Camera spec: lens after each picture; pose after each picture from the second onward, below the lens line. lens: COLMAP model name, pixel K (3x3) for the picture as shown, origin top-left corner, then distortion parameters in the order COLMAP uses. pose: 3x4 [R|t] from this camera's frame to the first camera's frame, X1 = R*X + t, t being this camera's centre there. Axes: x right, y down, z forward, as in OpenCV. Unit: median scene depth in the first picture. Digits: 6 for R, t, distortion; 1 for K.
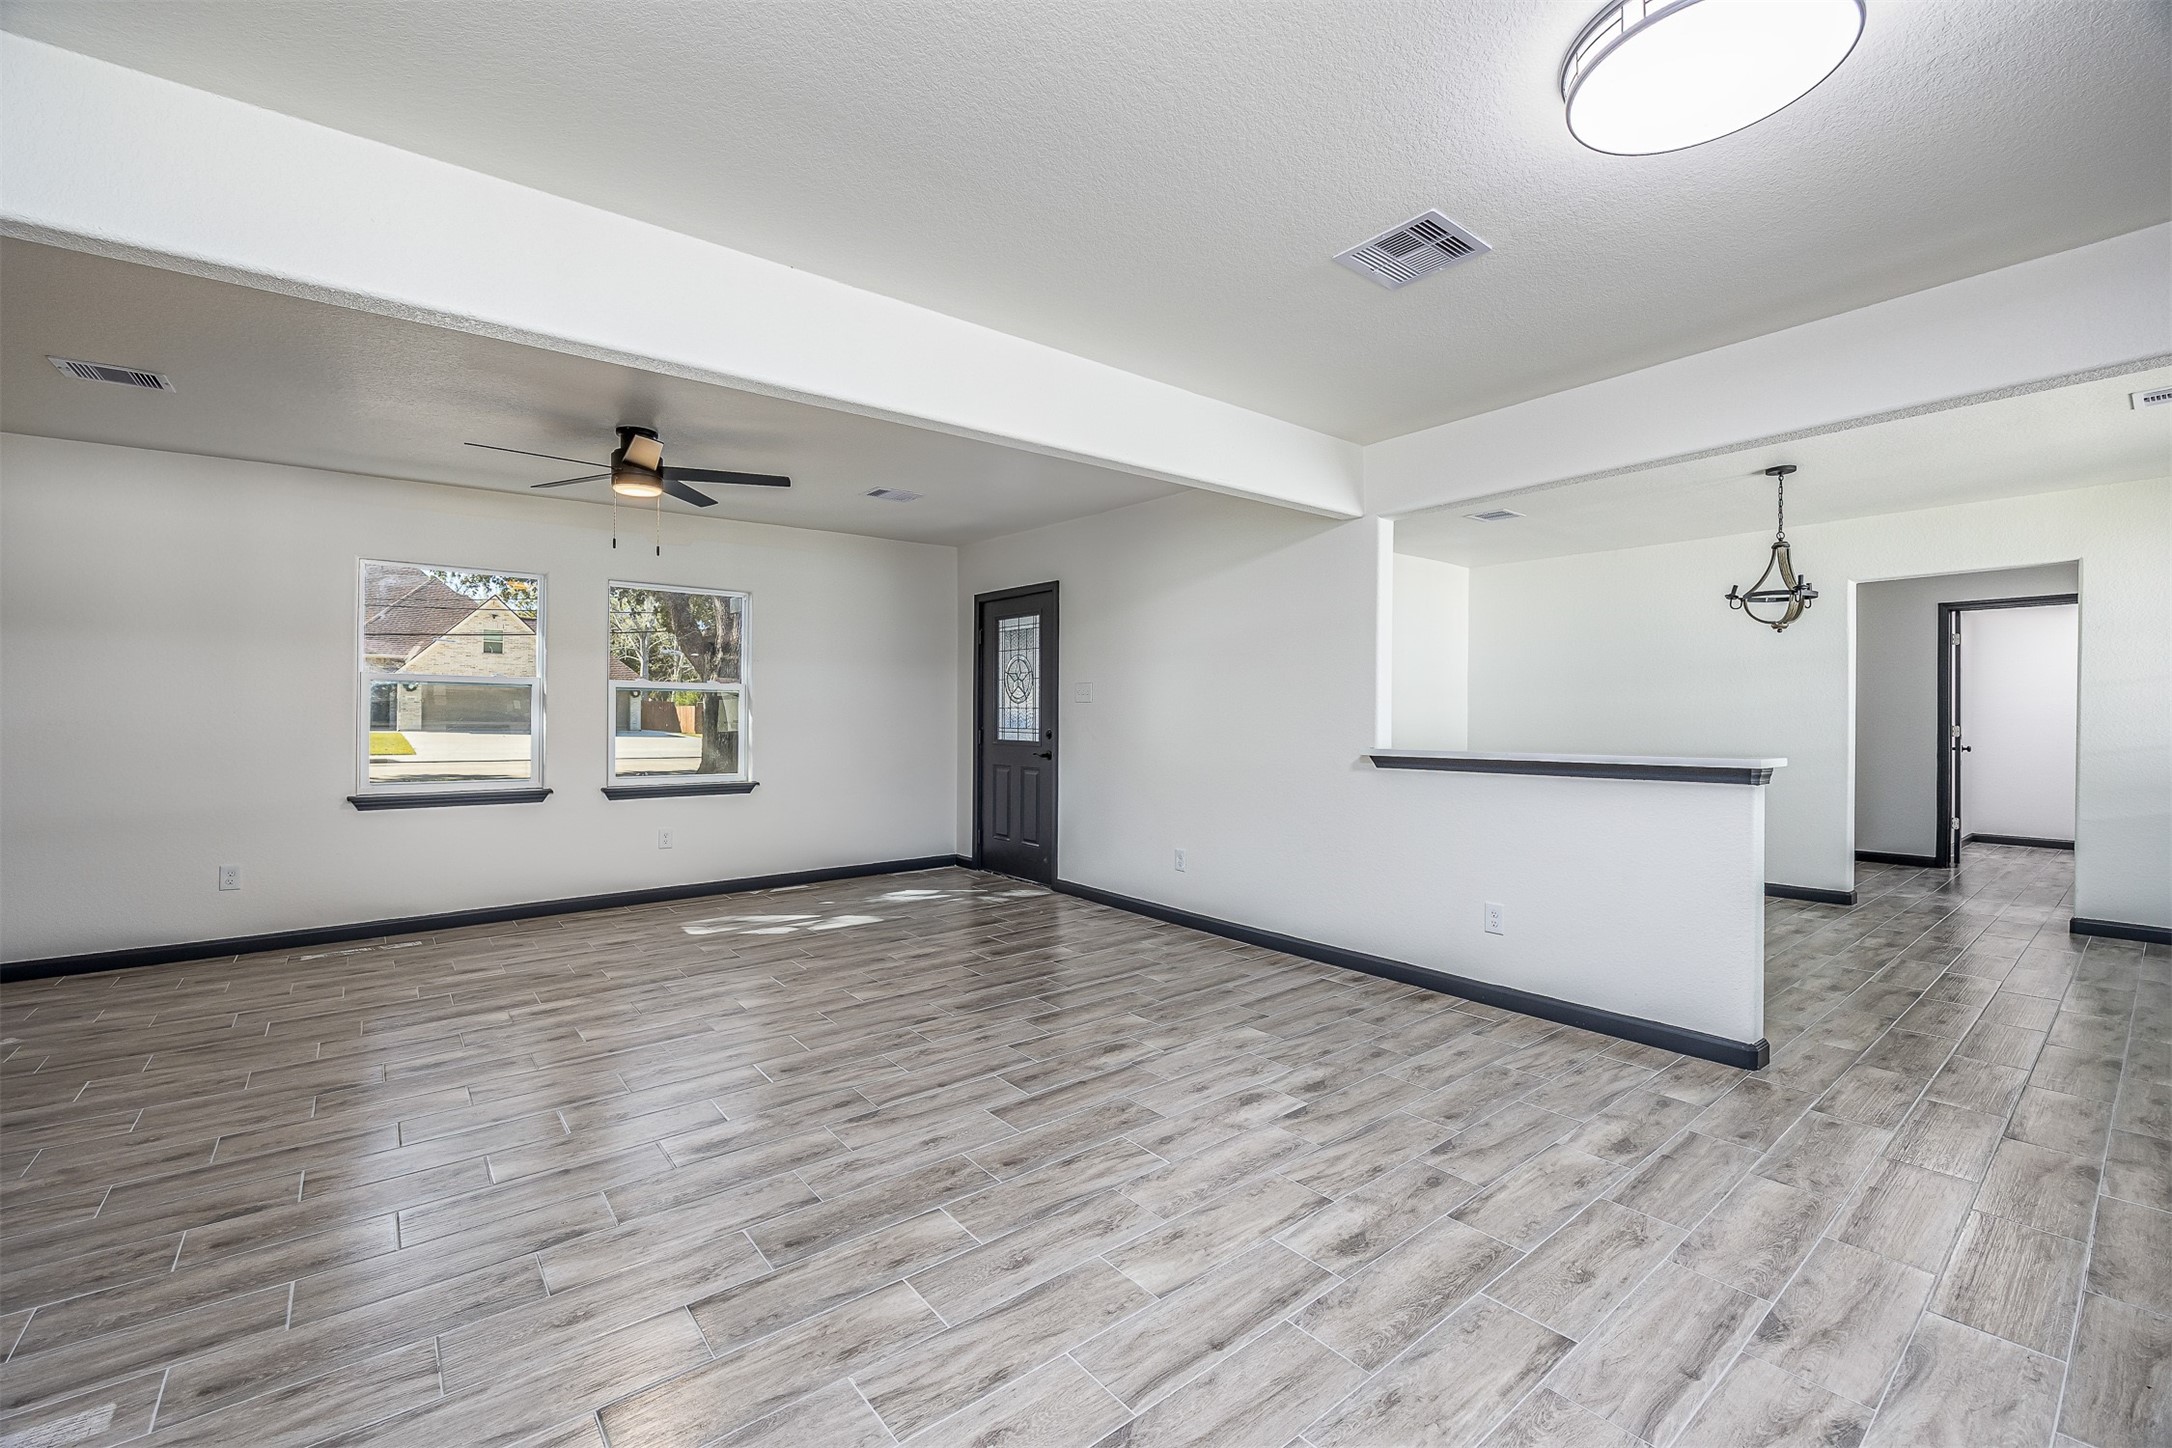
lens RADIAL K [[905.8, 0, 1084.6], [0, 905.8, 715.7], [0, 0, 1]] dist [-0.009791, -0.000097]
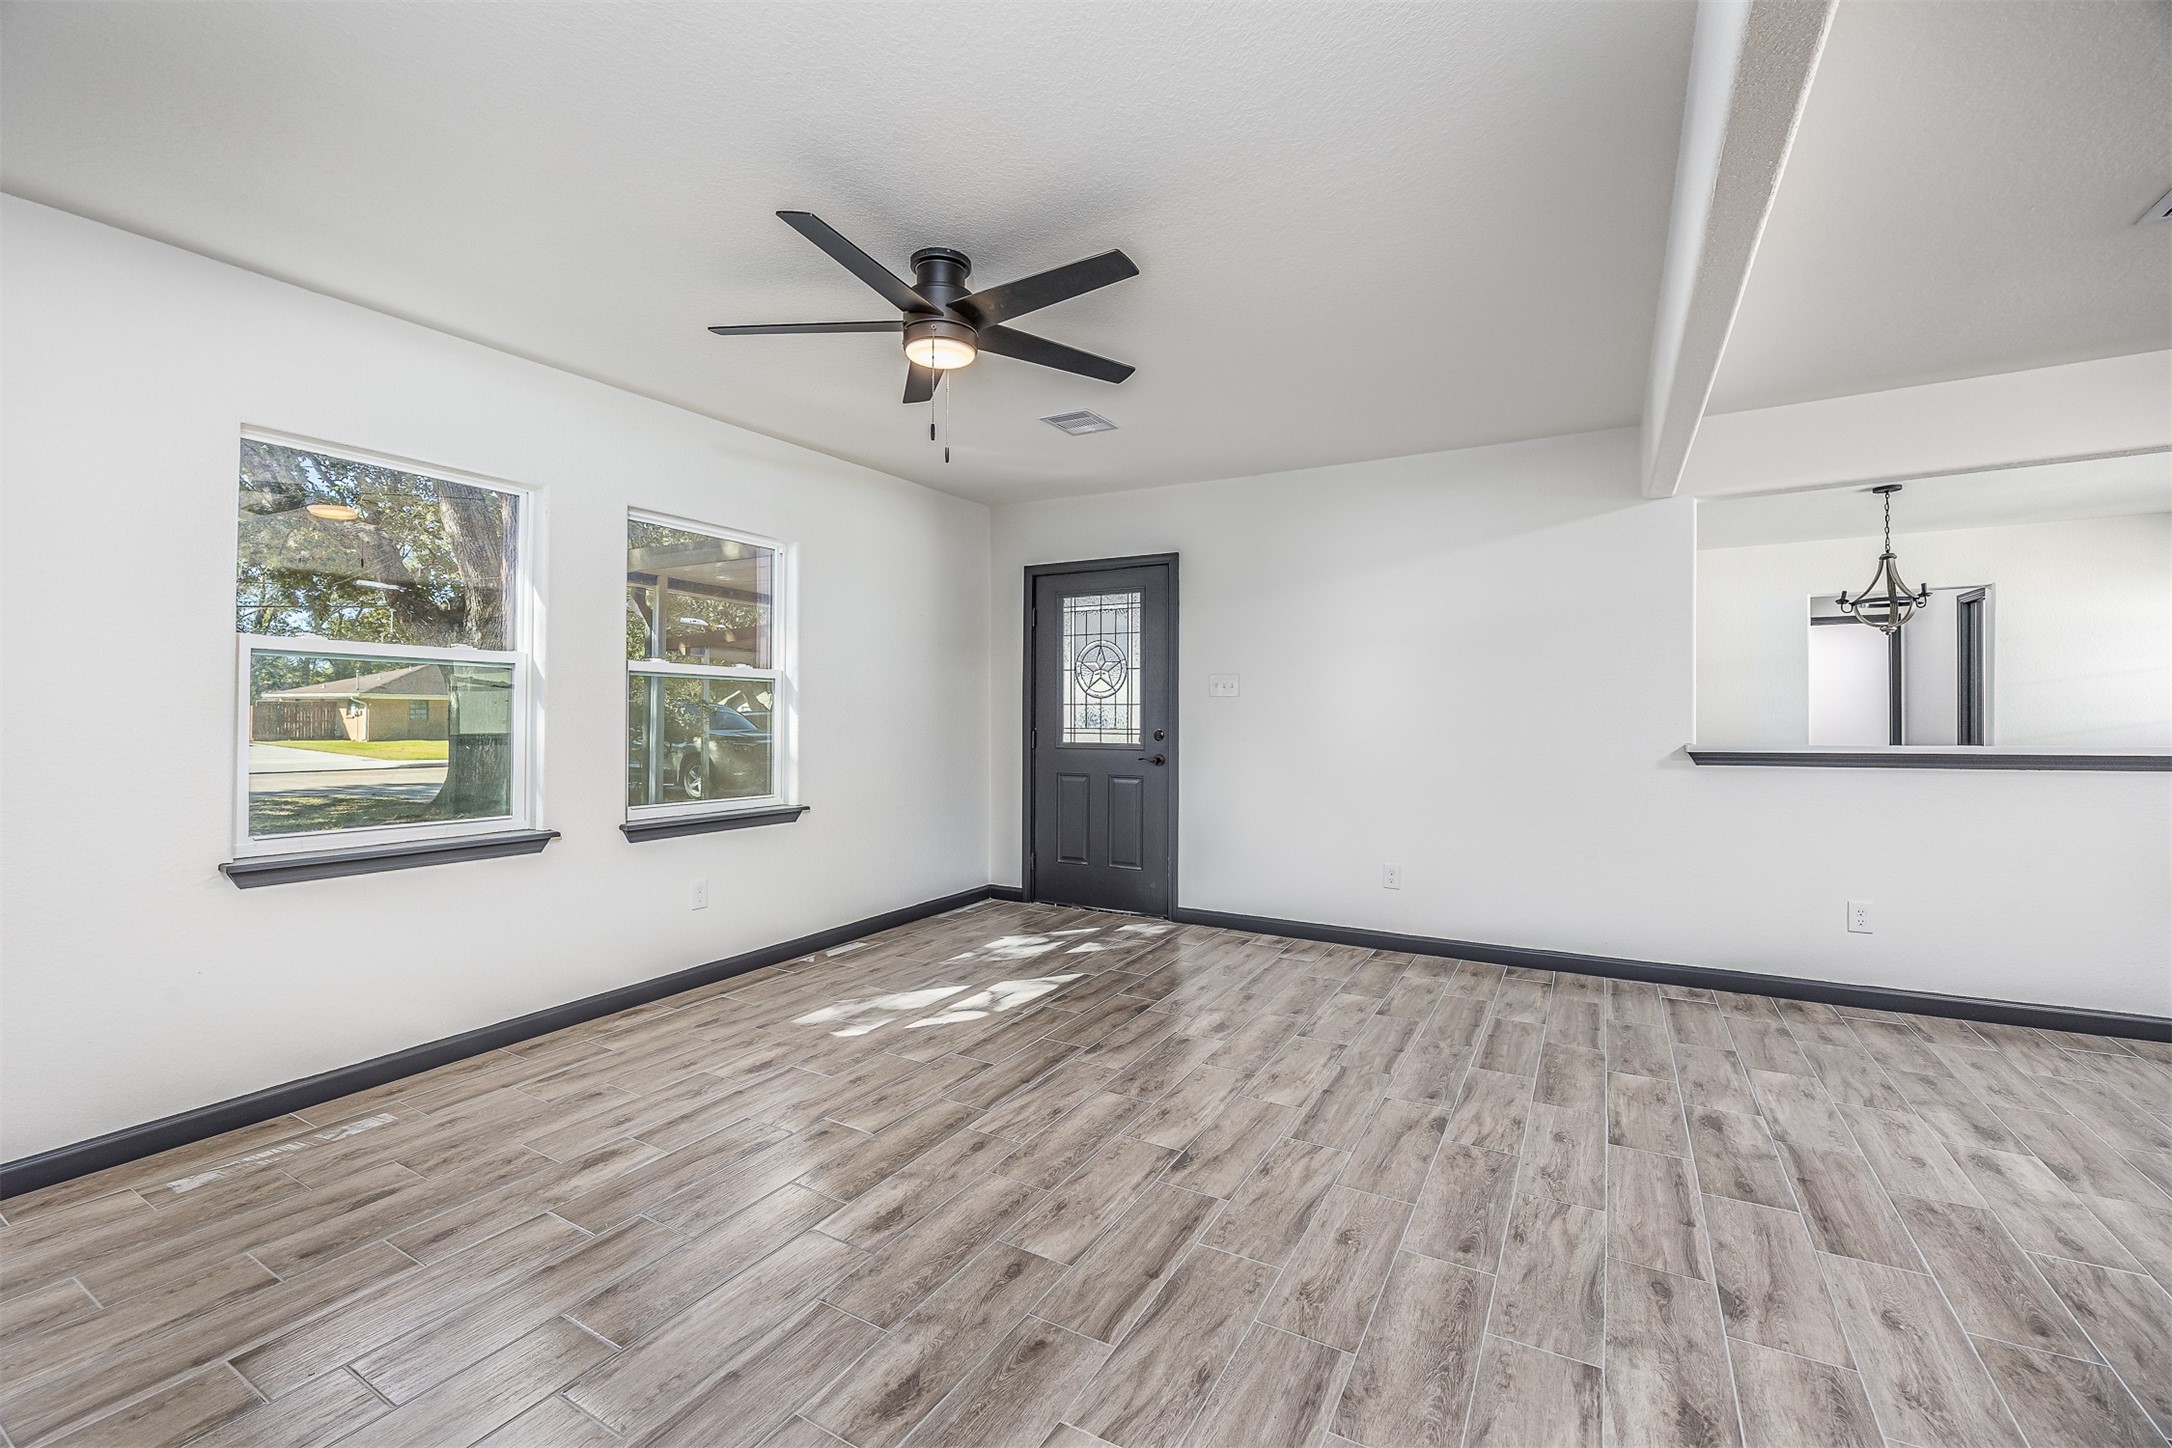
lens RADIAL K [[905.8, 0, 1082.1], [0, 905.8, 715.7], [0, 0, 1]] dist [-0.009791, -0.000097]
pose [[0.931493, -0.003395, 0.363743, -0.644218], [0.004171, 0.999990, -0.001347, 0.005067], [-0.363734, 0.002772, 0.931499, 0.383241]]
